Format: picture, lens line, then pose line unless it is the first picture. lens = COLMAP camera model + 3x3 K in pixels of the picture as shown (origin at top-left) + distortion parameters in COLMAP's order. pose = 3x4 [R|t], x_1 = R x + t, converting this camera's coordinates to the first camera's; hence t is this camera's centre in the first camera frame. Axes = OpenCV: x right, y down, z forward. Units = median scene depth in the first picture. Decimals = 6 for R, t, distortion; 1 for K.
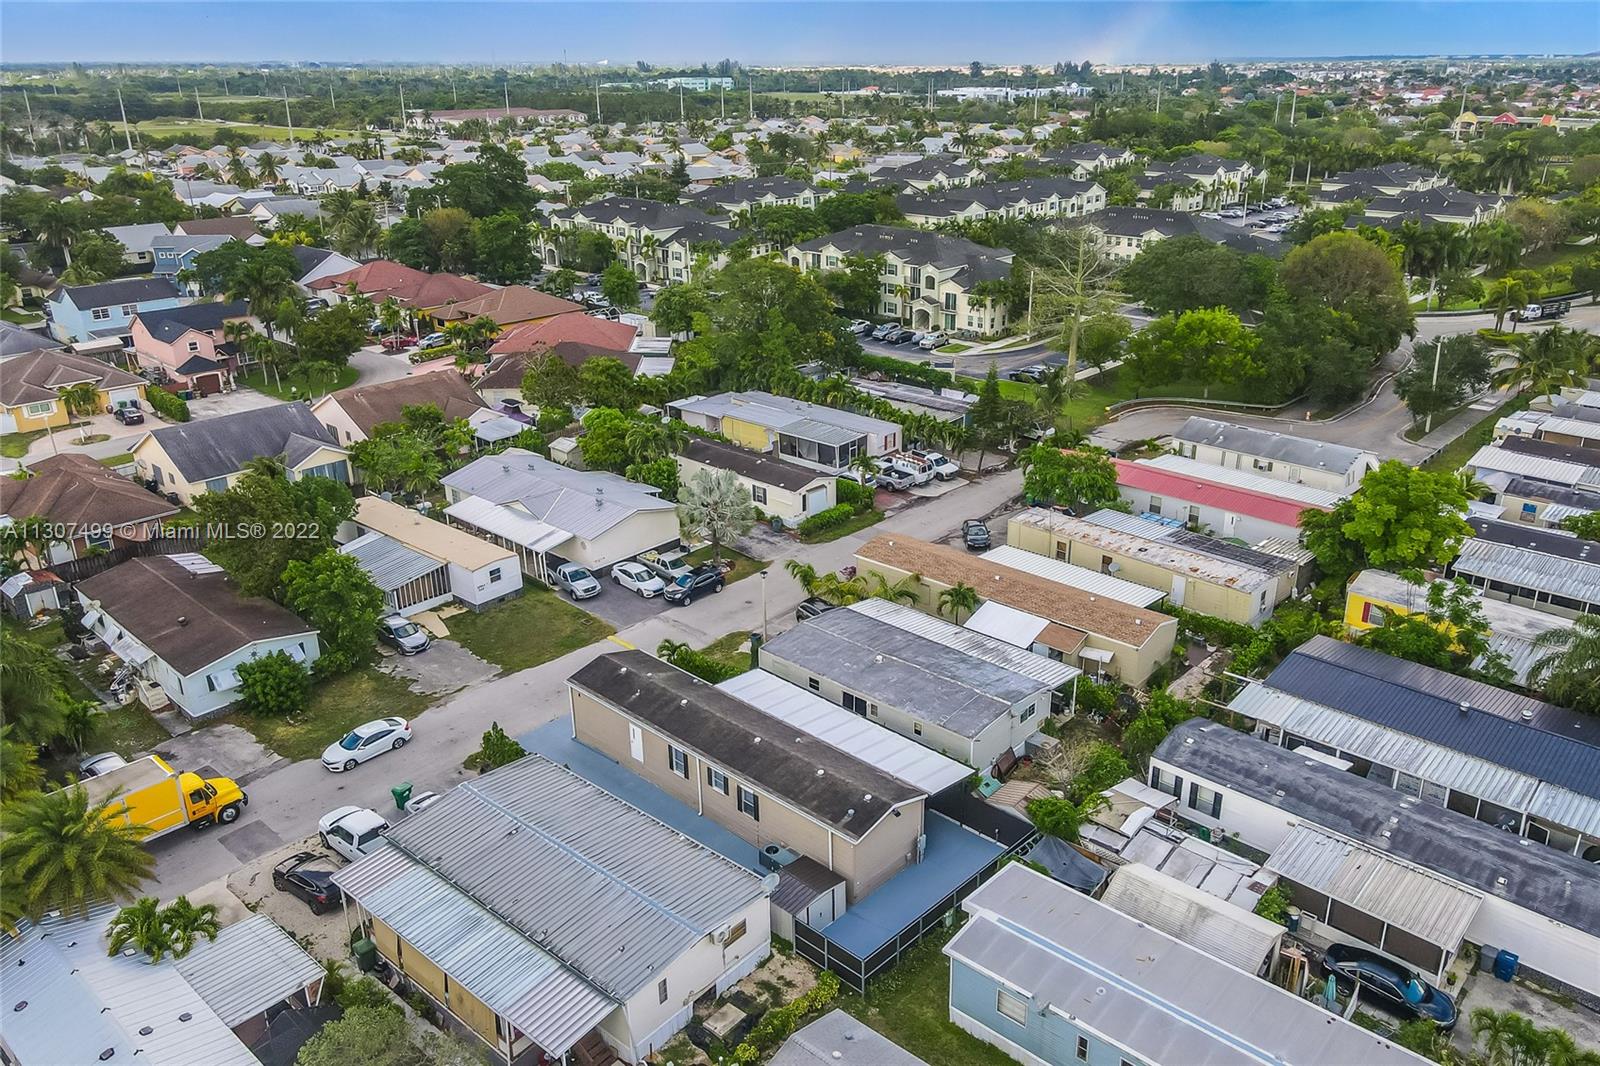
lens RADIAL K [[1185.7, 0, 836.1], [0, 1185.7, 533.6], [0, 0, 1]] dist [0.004243, 0.015254]
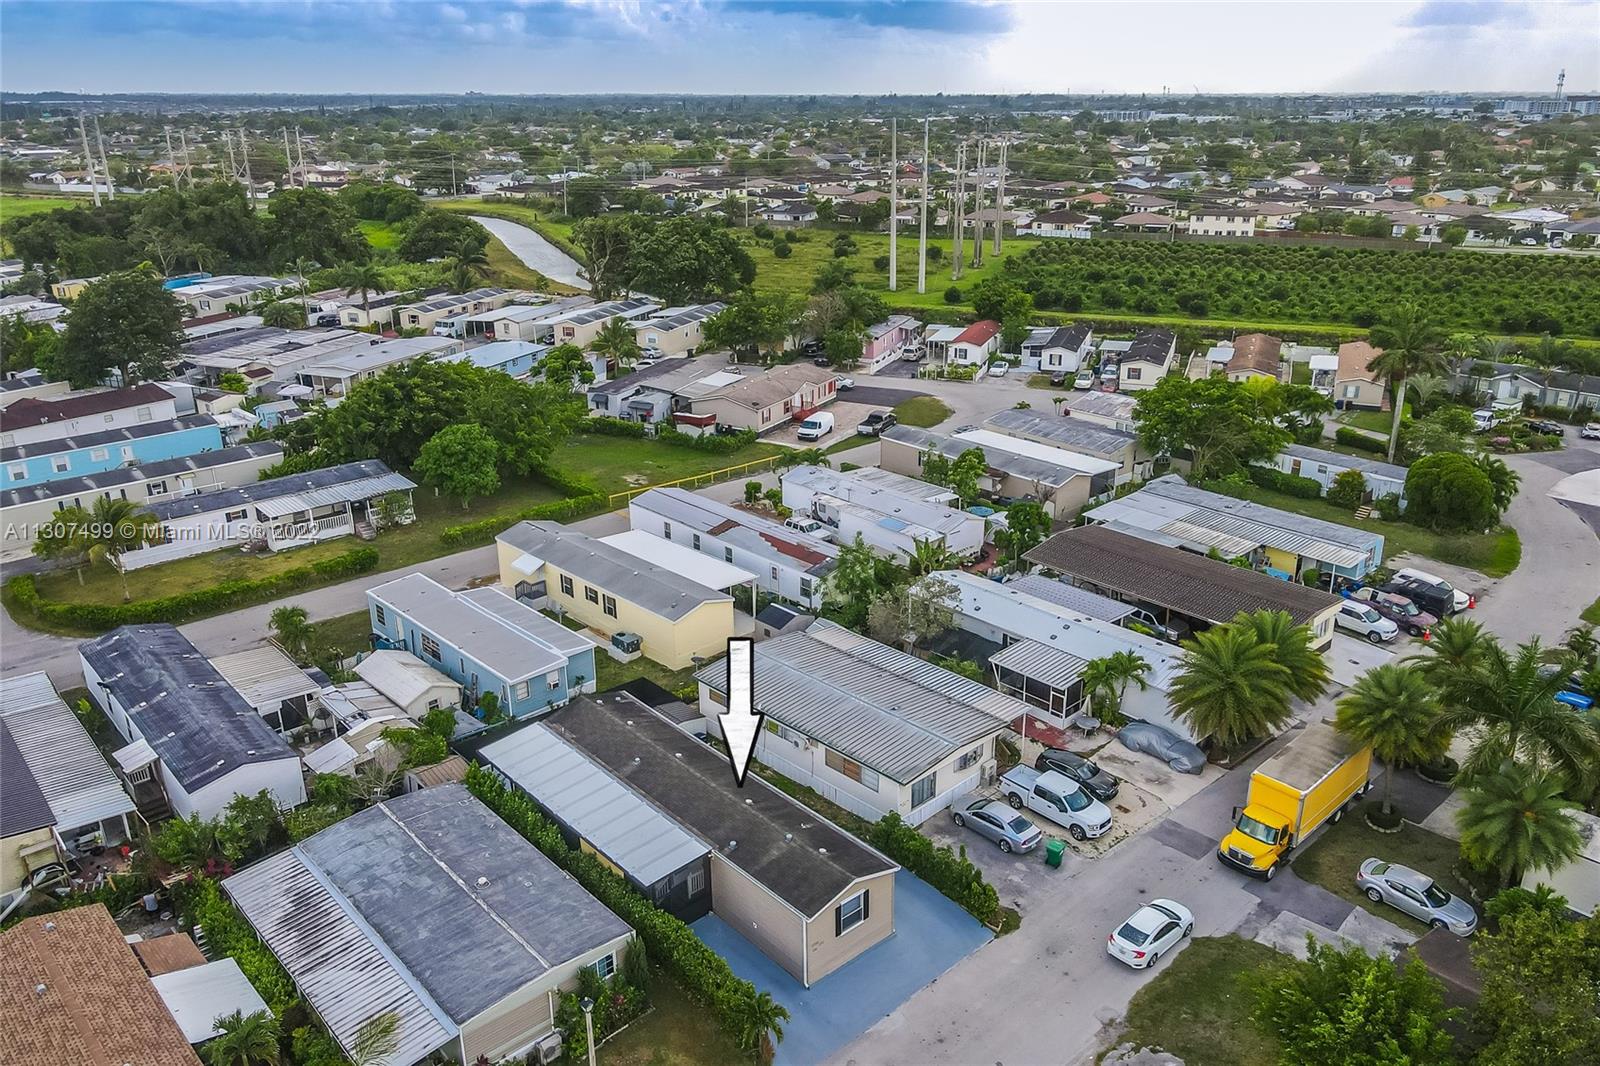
lens RADIAL K [[1185.7, 0, 836.1], [0, 1185.7, 533.6], [0, 0, 1]] dist [0.004243, 0.015254]
pose [[-0.995947, -0.022867, 0.086988, -0.271713], [0.041806, 0.738627, 0.672817, -0.609751], [-0.079637, 0.673726, -0.734677, 1.569838]]
